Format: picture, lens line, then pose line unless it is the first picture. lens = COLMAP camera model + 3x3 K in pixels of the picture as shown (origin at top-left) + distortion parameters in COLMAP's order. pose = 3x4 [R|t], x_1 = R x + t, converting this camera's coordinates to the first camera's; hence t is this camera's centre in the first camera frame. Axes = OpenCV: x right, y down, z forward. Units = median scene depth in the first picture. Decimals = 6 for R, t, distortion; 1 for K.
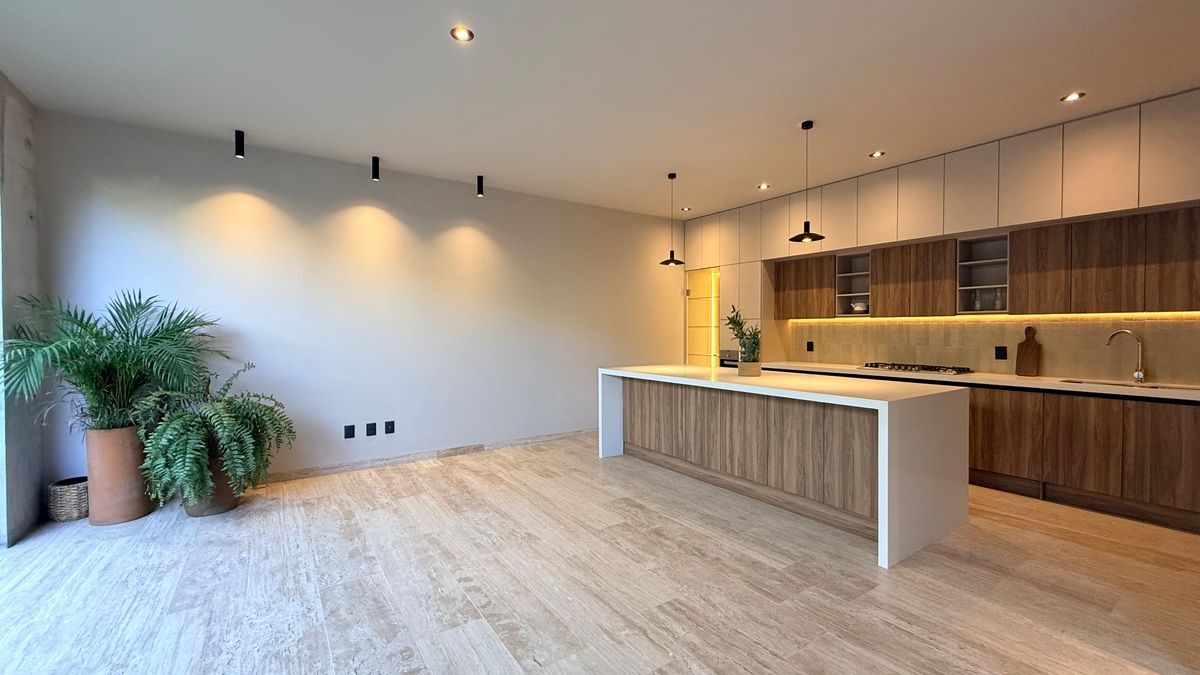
lens RADIAL K [[480.2, 0, 595.7], [0, 480.2, 336.8], [0, 0, 1]] dist [0.000728, 0.000396]
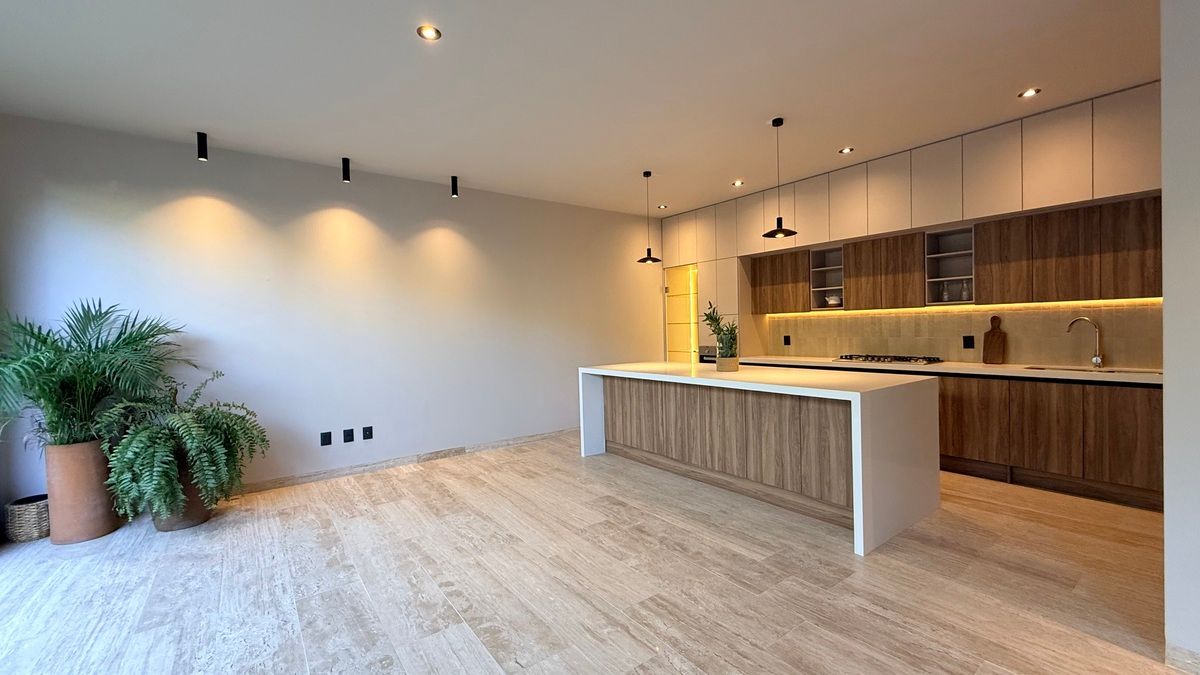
lens RADIAL K [[480.2, 0, 595.7], [0, 480.2, 336.8], [0, 0, 1]] dist [0.000728, 0.000396]
pose [[0.999043, -0.024027, 0.036544, 0.009049], [0.023943, 0.999710, 0.002744, -0.000033], [-0.036600, -0.001866, 0.999328, -0.000002]]
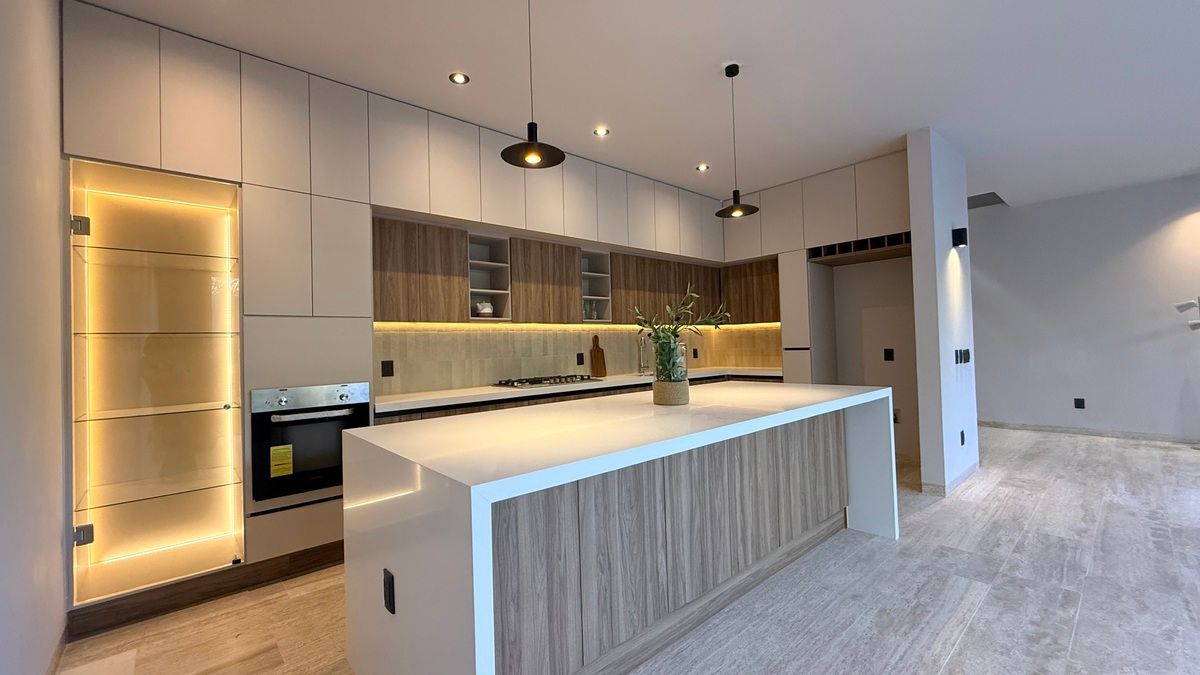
lens RADIAL K [[480.2, 0, 595.7], [0, 480.2, 336.8], [0, 0, 1]] dist [0.000728, 0.000396]
pose [[-0.127682, 0.023257, 0.991542, -0.318668], [0.044267, 0.998862, -0.017728, 0.004114], [-0.990827, 0.041629, -0.128567, 1.381338]]
